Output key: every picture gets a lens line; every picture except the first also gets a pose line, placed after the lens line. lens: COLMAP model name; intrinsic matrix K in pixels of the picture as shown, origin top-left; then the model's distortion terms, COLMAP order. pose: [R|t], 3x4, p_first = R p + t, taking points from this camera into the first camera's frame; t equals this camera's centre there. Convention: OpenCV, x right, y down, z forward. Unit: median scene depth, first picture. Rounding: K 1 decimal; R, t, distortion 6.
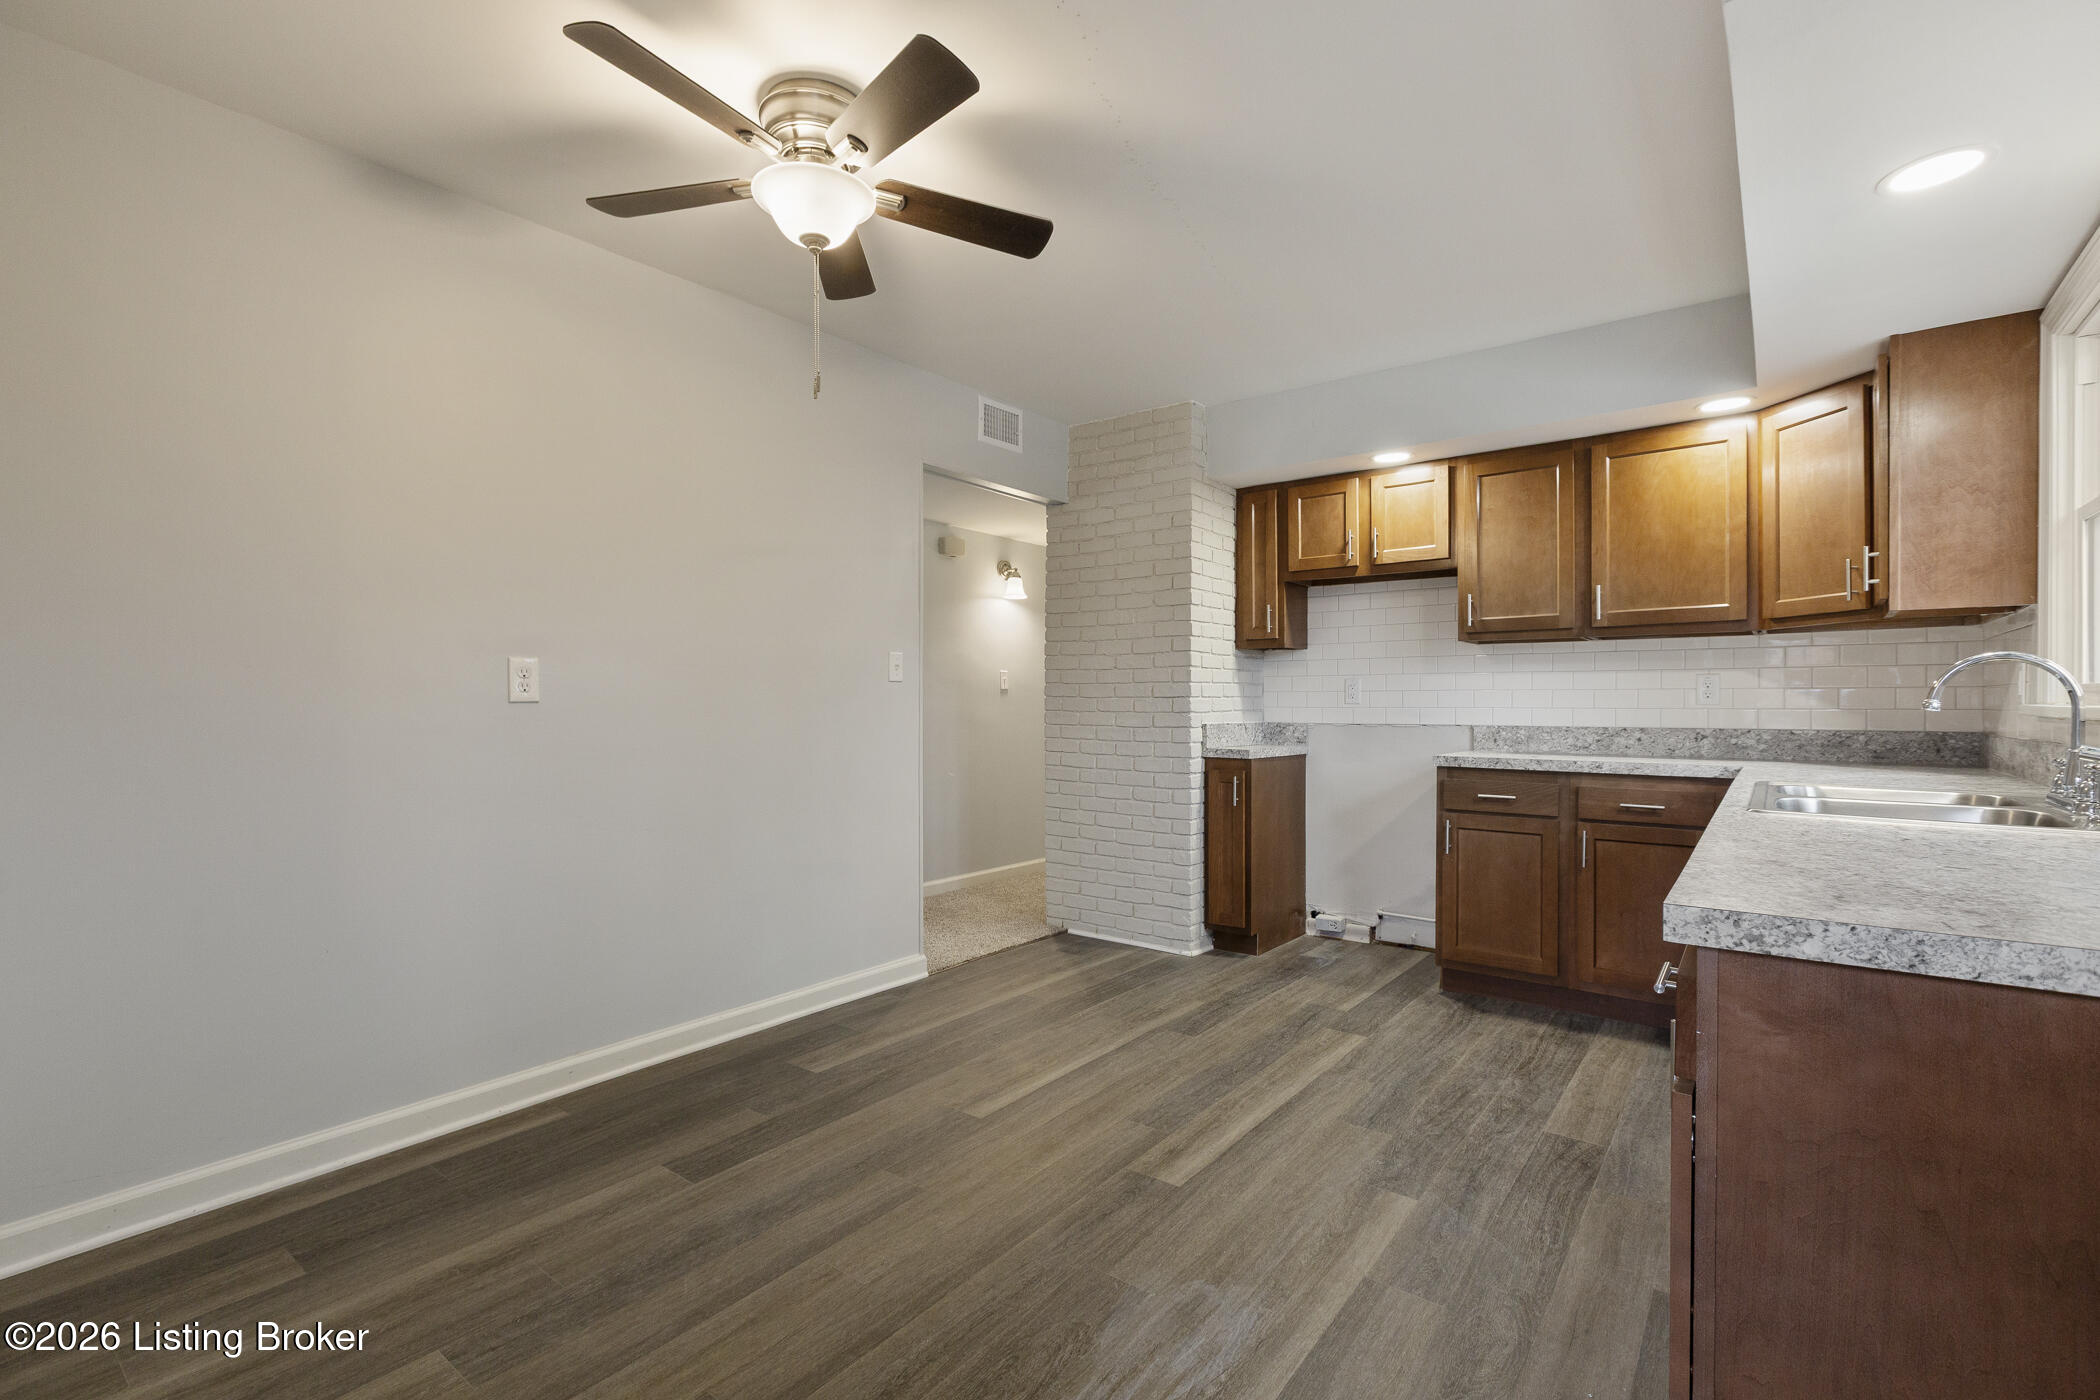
lens RADIAL K [[934.2, 0, 1043.0], [0, 934.2, 692.9], [0, 0, 1]] dist [0.002143, -0.002972]
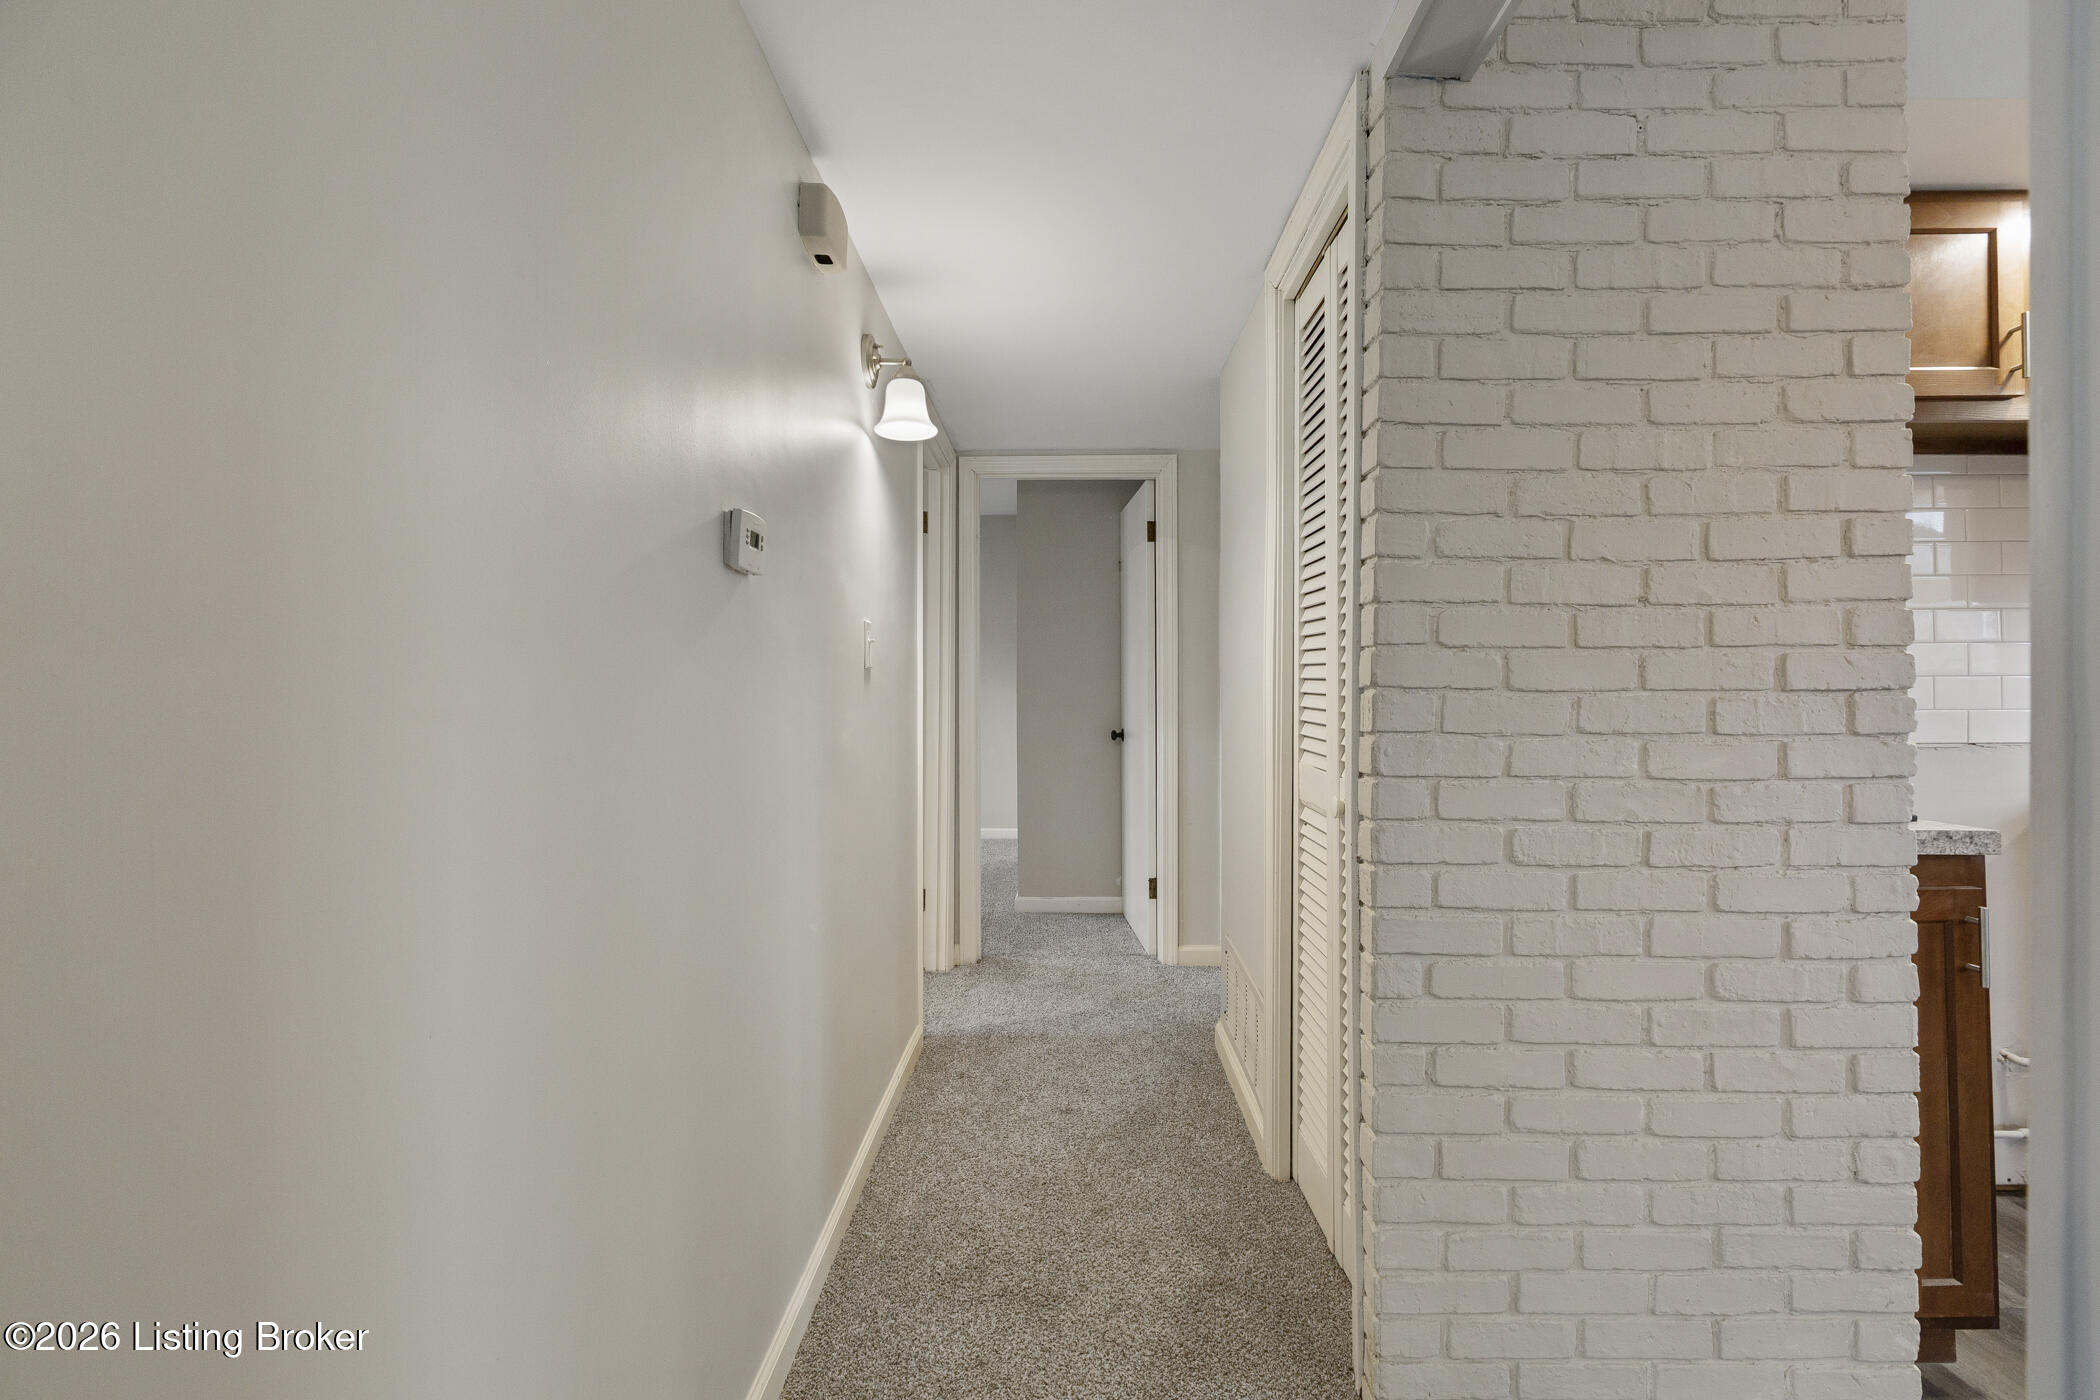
lens RADIAL K [[934.2, 0, 1044.7], [0, 934.2, 668.2], [0, 0, 1]] dist [0.002143, -0.002972]
pose [[0.793920, 0.000624, 0.608022, -0.293355], [0.000826, 0.999997, -0.002105, -0.002983], [-0.608022, 0.002173, 0.793917, 0.879746]]
